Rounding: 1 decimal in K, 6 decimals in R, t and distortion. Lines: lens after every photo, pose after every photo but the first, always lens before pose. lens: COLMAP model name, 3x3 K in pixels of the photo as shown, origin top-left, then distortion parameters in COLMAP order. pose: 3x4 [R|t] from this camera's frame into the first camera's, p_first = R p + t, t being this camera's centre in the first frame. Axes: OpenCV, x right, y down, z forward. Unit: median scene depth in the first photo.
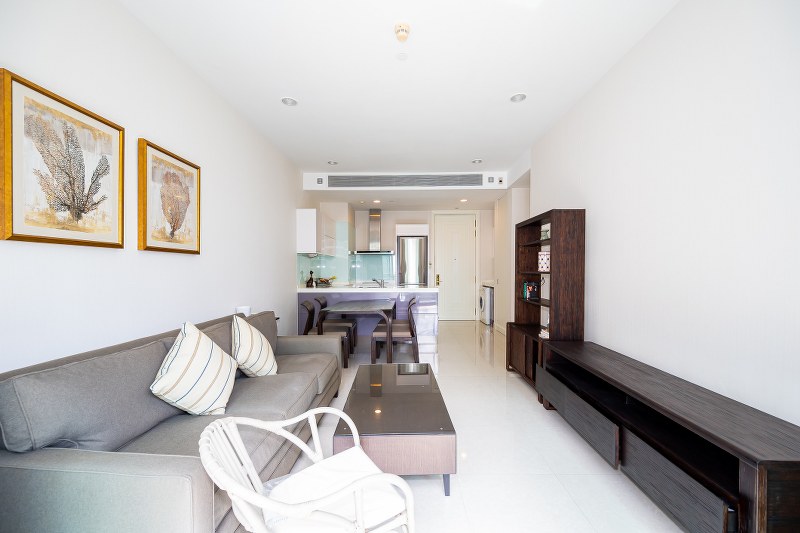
lens RADIAL K [[315.5, 0, 400.3], [0, 315.5, 268.4], [0, 0, 1]] dist [0.000845, 0.000046]
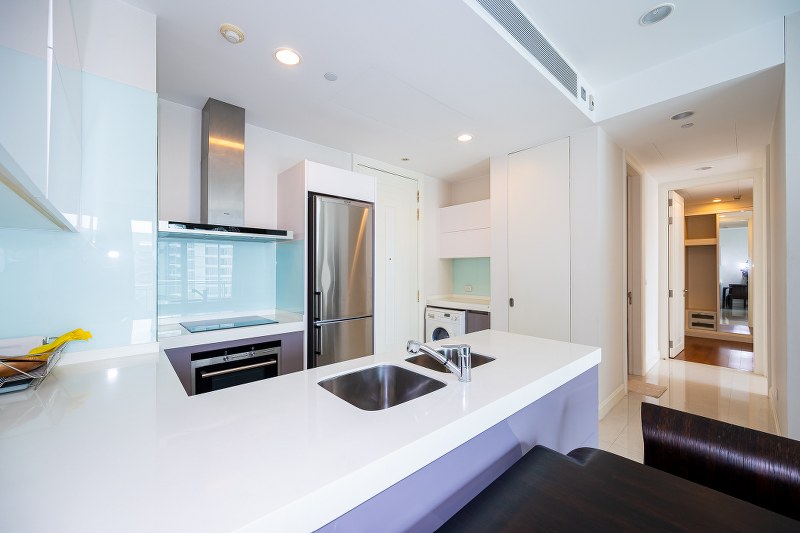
lens RADIAL K [[315.5, 0, 402.3], [0, 315.5, 268.3], [0, 0, 1]] dist [0.000845, 0.000046]
pose [[0.718034, 0.012086, 0.695903, -0.176953], [-0.004596, 0.999910, -0.012624, -0.007336], [-0.695993, 0.005866, 0.718024, 0.637861]]
